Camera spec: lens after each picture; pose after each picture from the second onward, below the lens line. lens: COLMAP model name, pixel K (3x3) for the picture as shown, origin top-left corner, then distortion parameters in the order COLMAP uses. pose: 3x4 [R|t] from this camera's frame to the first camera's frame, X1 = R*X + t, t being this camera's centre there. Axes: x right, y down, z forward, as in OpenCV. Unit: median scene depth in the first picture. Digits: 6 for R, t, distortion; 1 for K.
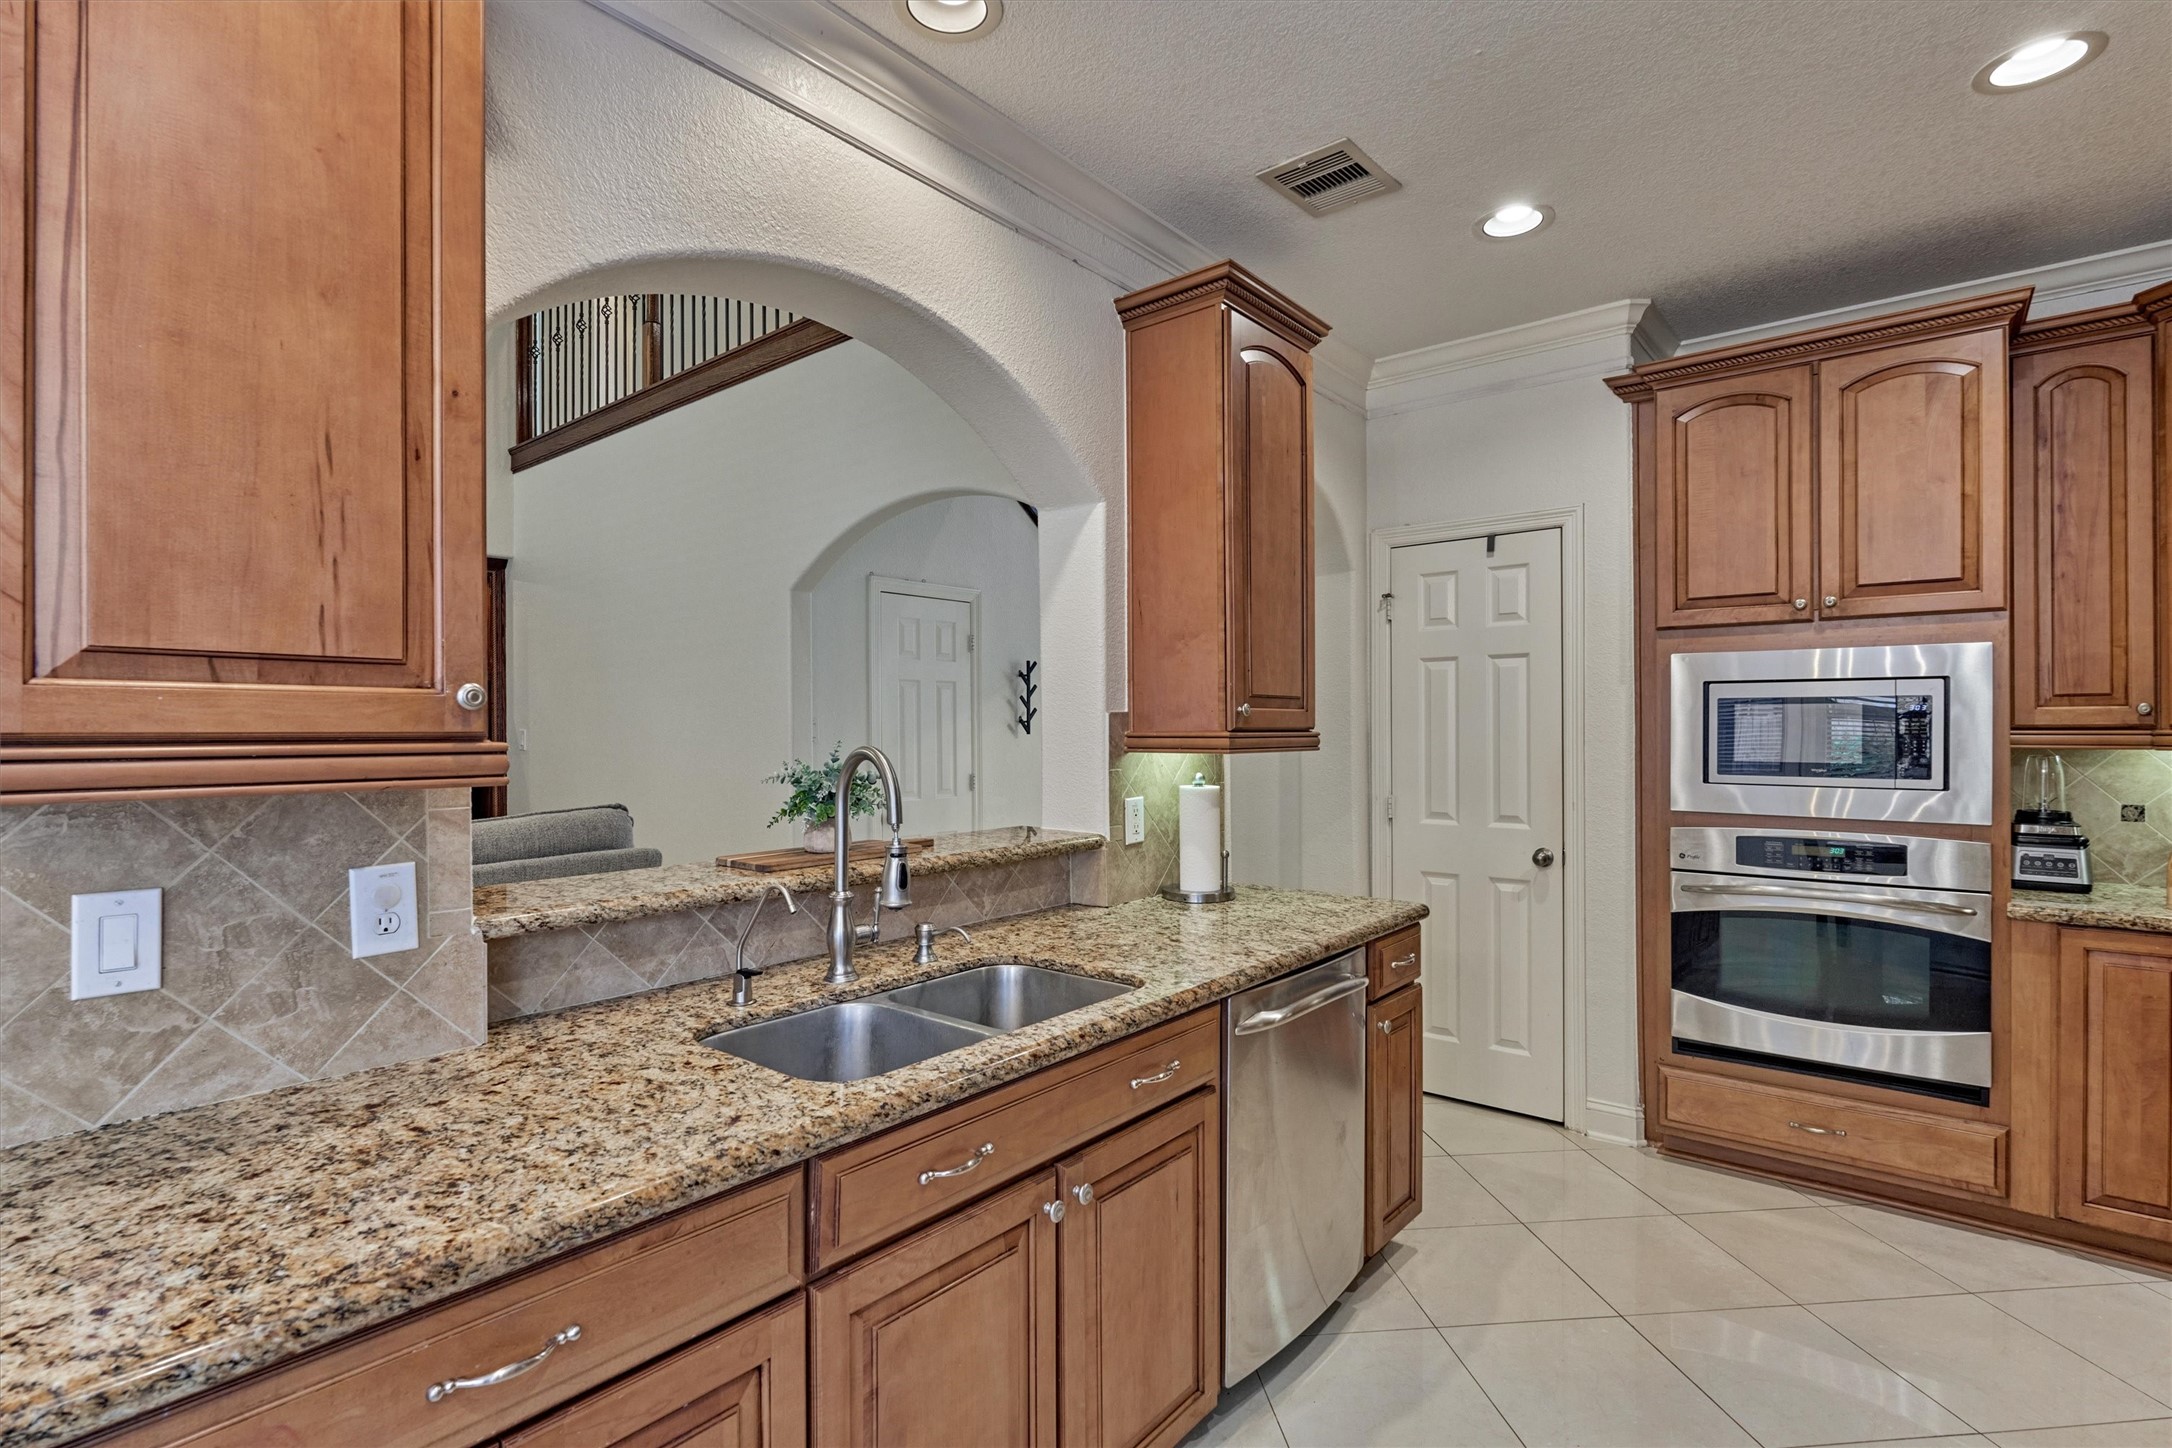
lens RADIAL K [[1044.1, 0, 1082.4], [0, 1044.1, 727.0], [0, 0, 1]] dist [-0.002916, 0.000254]
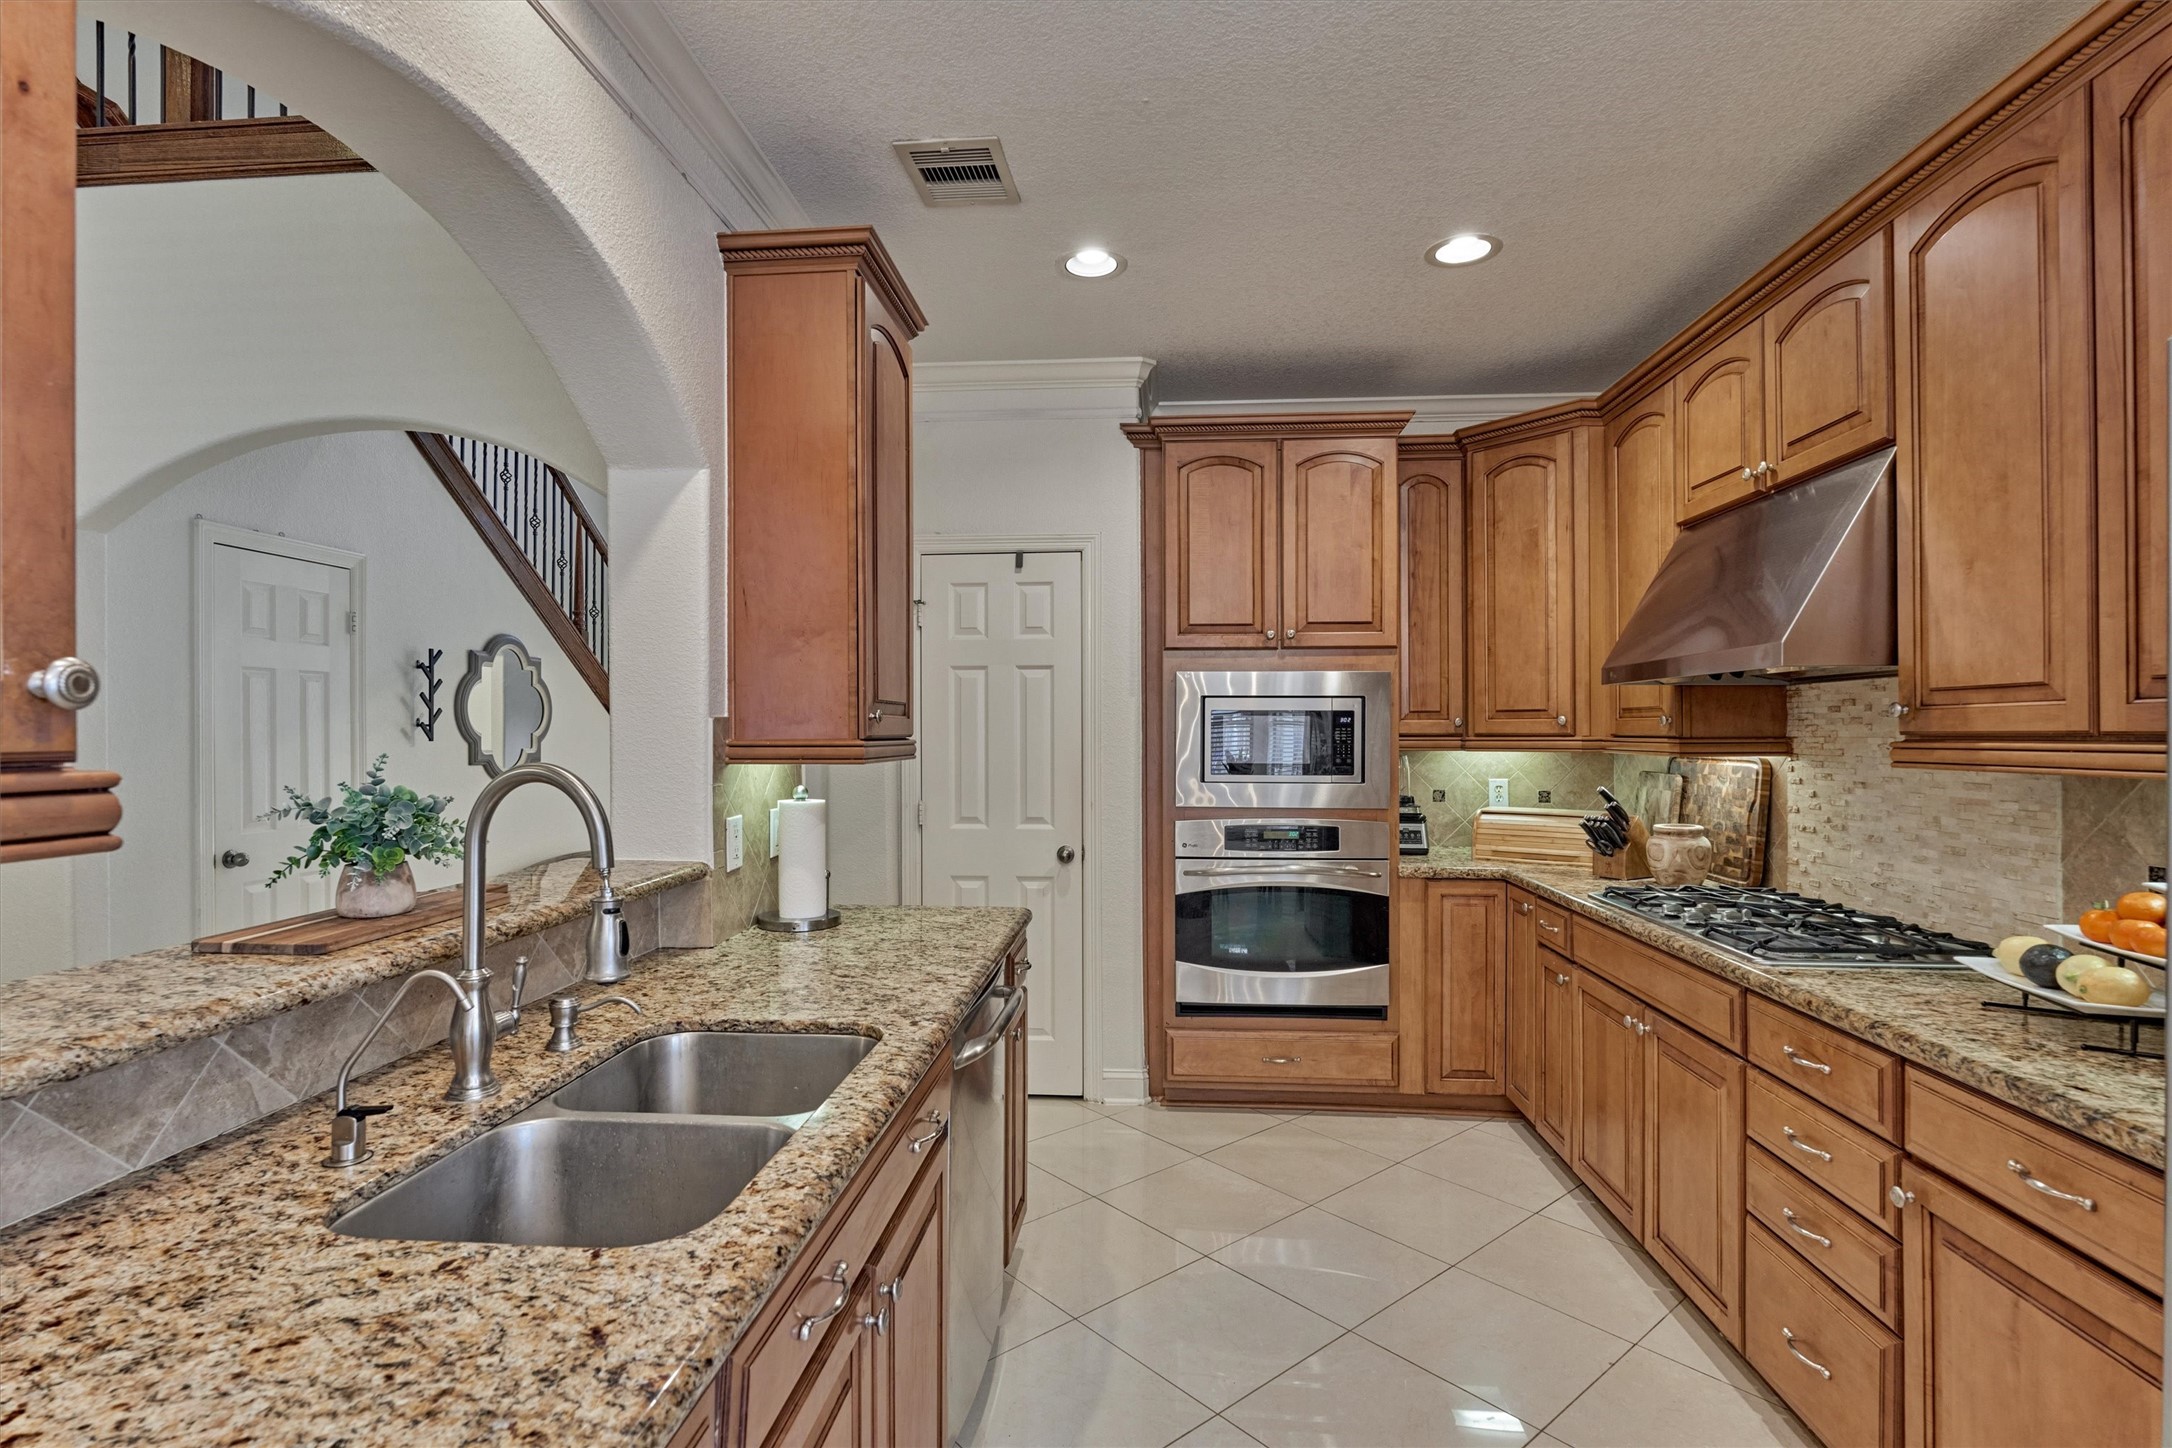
lens RADIAL K [[1044.1, 0, 1082.4], [0, 1044.1, 727.0], [0, 0, 1]] dist [-0.002916, 0.000254]
pose [[0.816083, 0.004734, 0.577915, -0.216010], [-0.002544, 0.999986, -0.004598, -0.002970], [-0.577929, 0.002282, 0.816084, 0.131868]]
